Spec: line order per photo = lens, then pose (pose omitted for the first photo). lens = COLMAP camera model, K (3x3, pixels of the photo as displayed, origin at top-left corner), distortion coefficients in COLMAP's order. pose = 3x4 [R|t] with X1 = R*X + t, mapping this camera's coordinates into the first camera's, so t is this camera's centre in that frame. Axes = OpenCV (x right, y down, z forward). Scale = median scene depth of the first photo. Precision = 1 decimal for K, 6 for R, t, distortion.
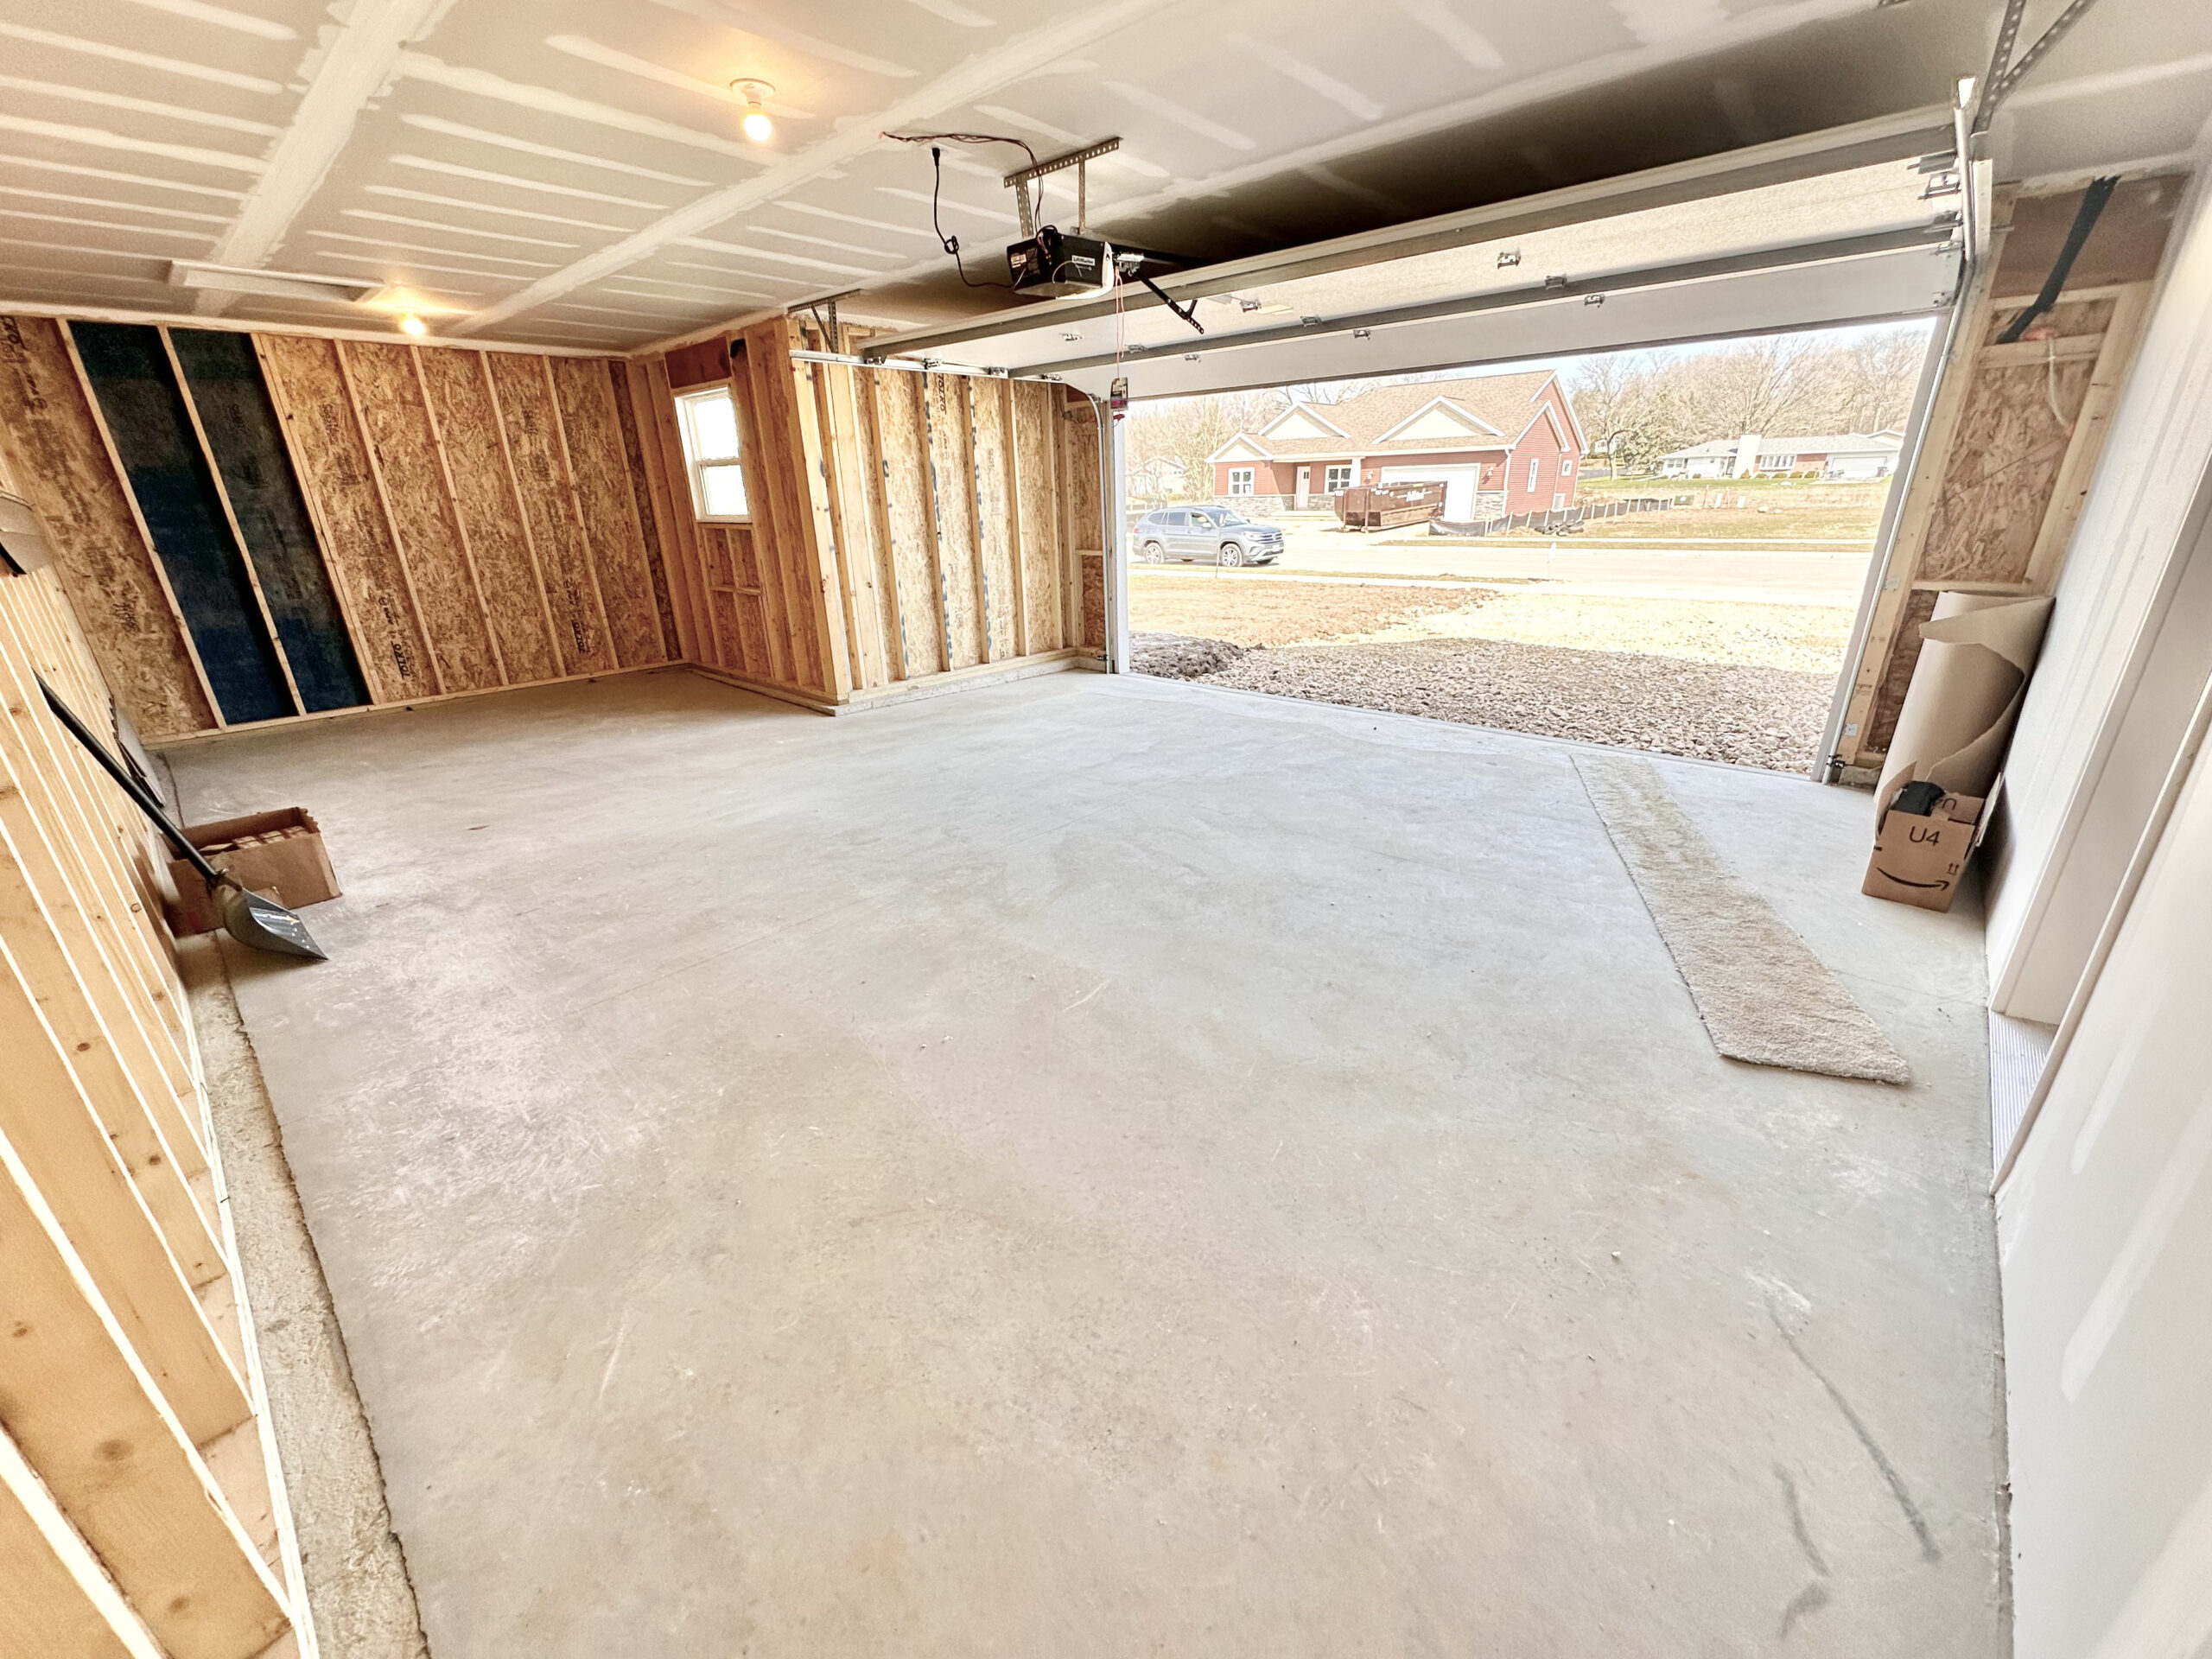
lens RADIAL K [[879.8, 0, 1110.8], [0, 879.8, 828.1], [0, 0, 1]] dist [-0.003119, 0.000309]
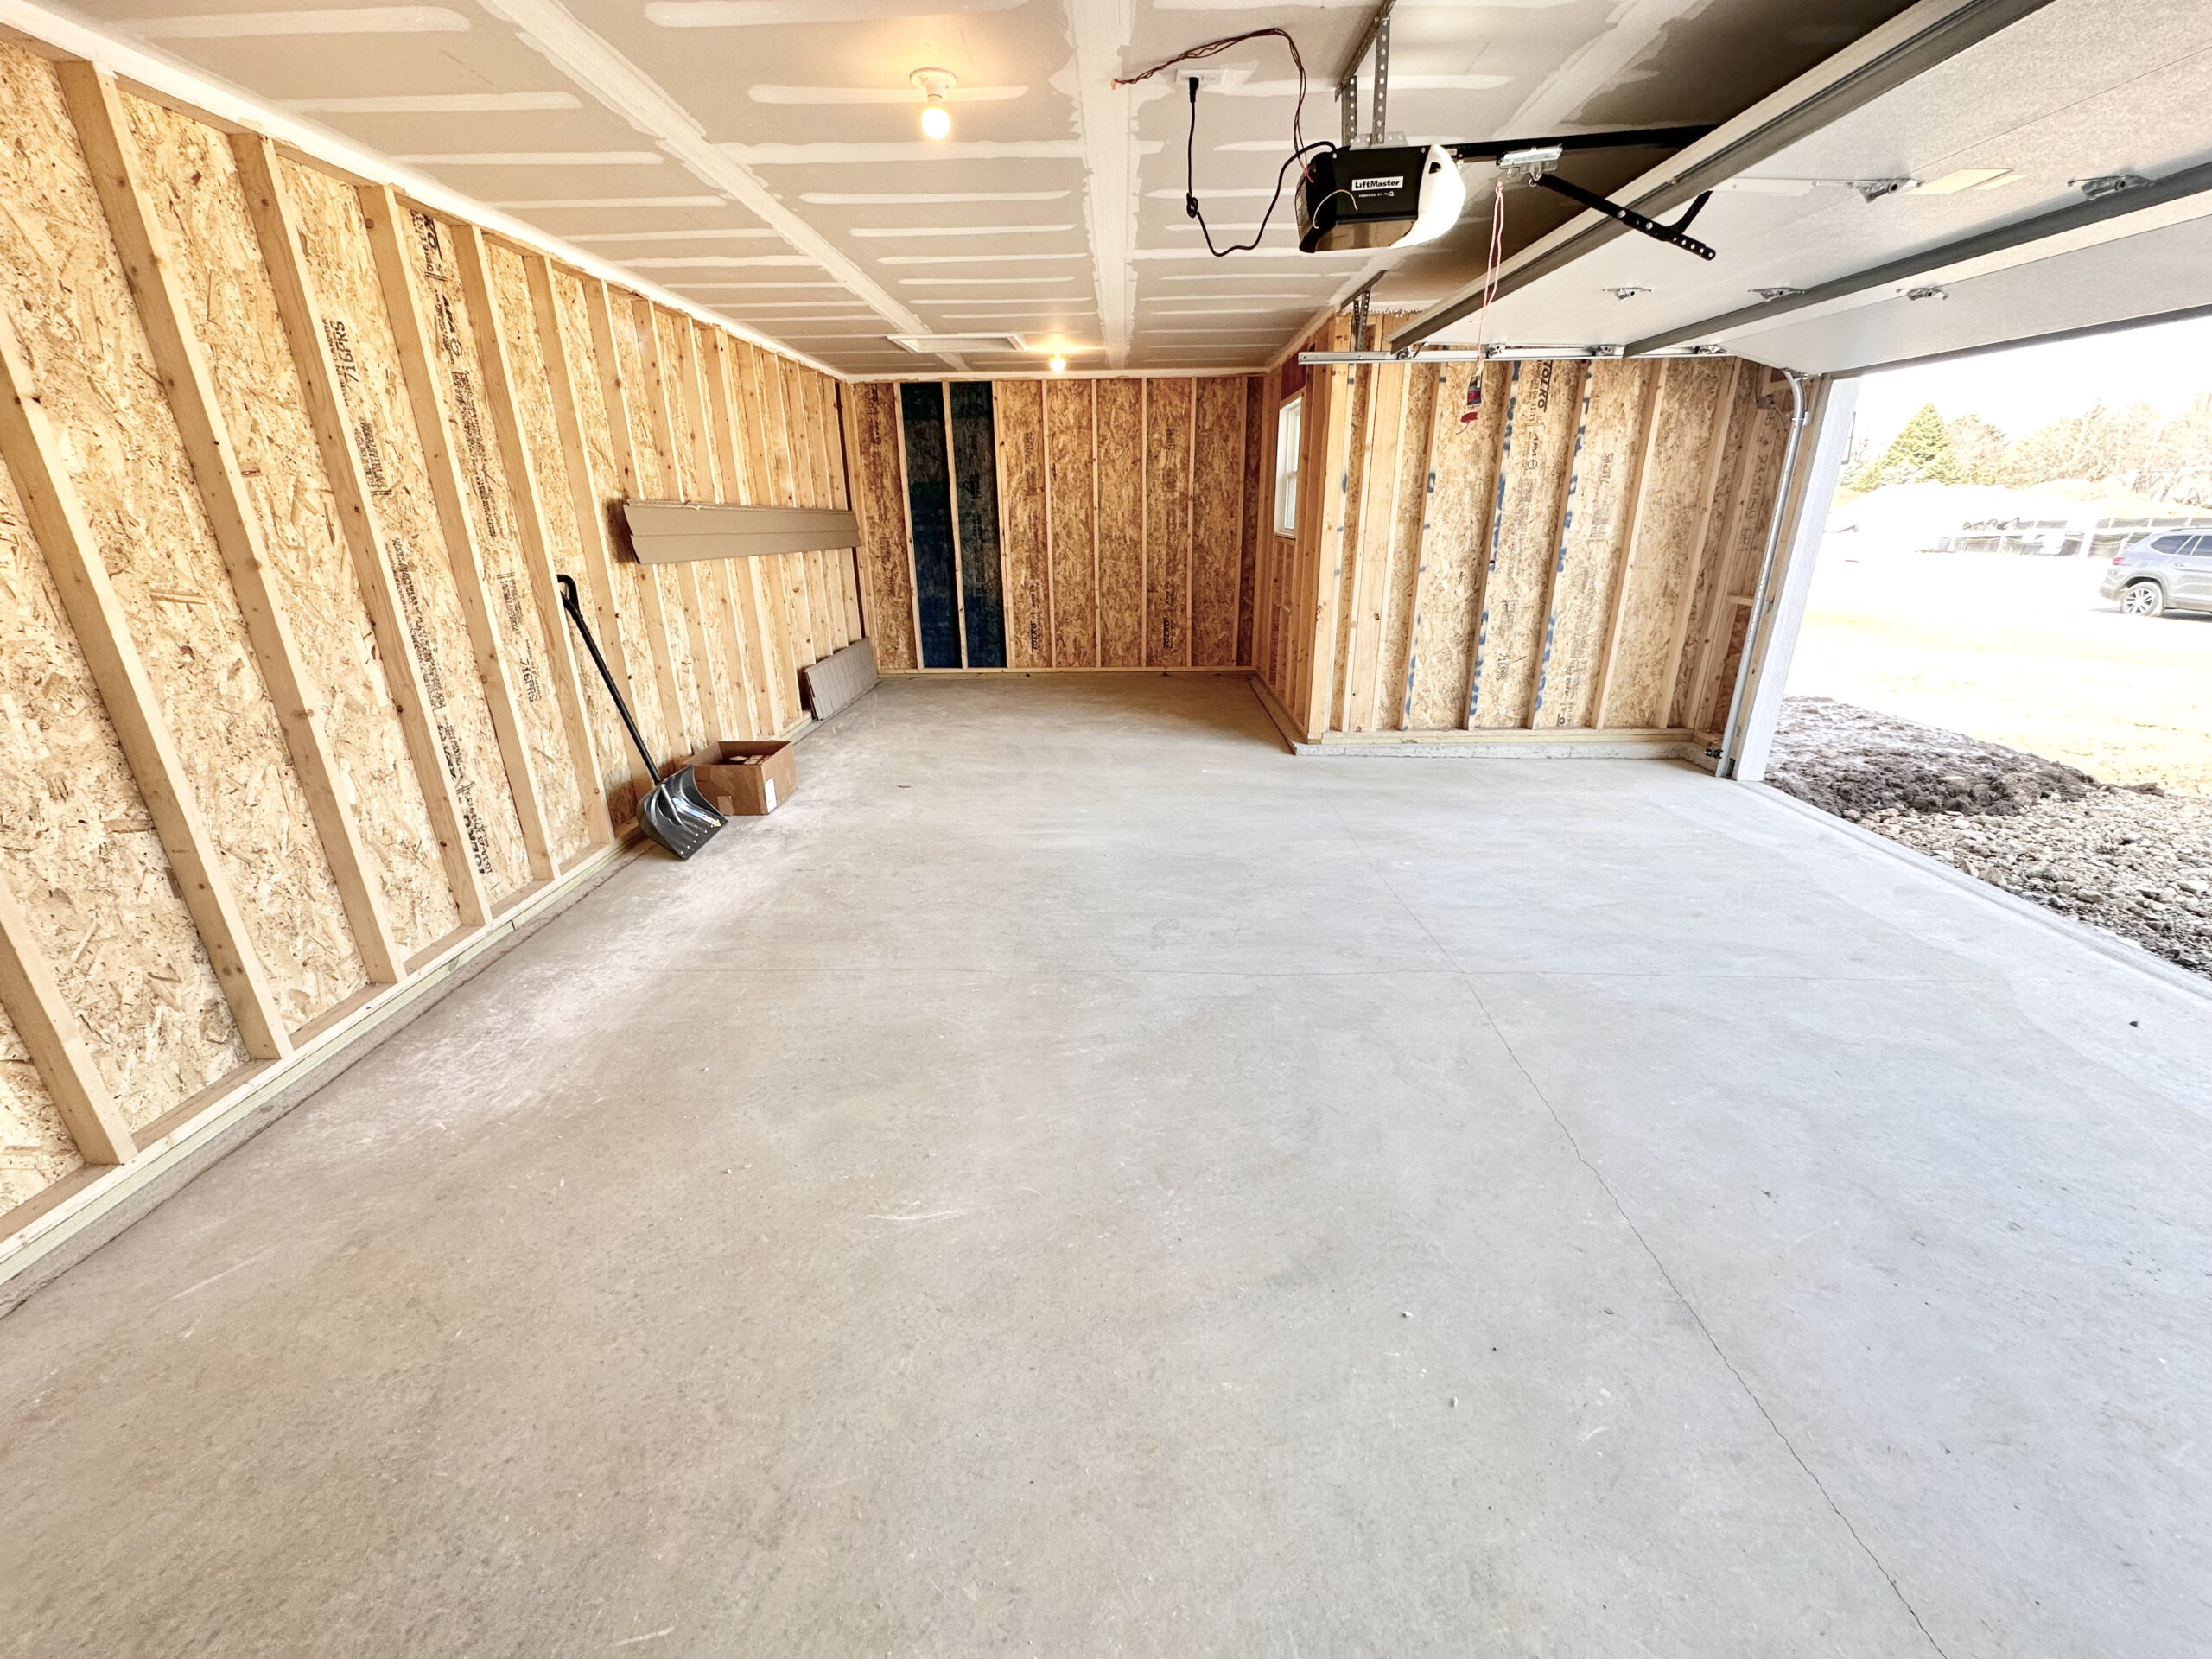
lens RADIAL K [[879.8, 0, 1107.8], [0, 879.8, 831.6], [0, 0, 1]] dist [-0.003119, 0.000309]
pose [[0.660290, 0.276480, -0.698266, 0.207968], [-0.273462, 0.954452, 0.119327, -0.103410], [0.699454, 0.112159, 0.705822, 0.223331]]
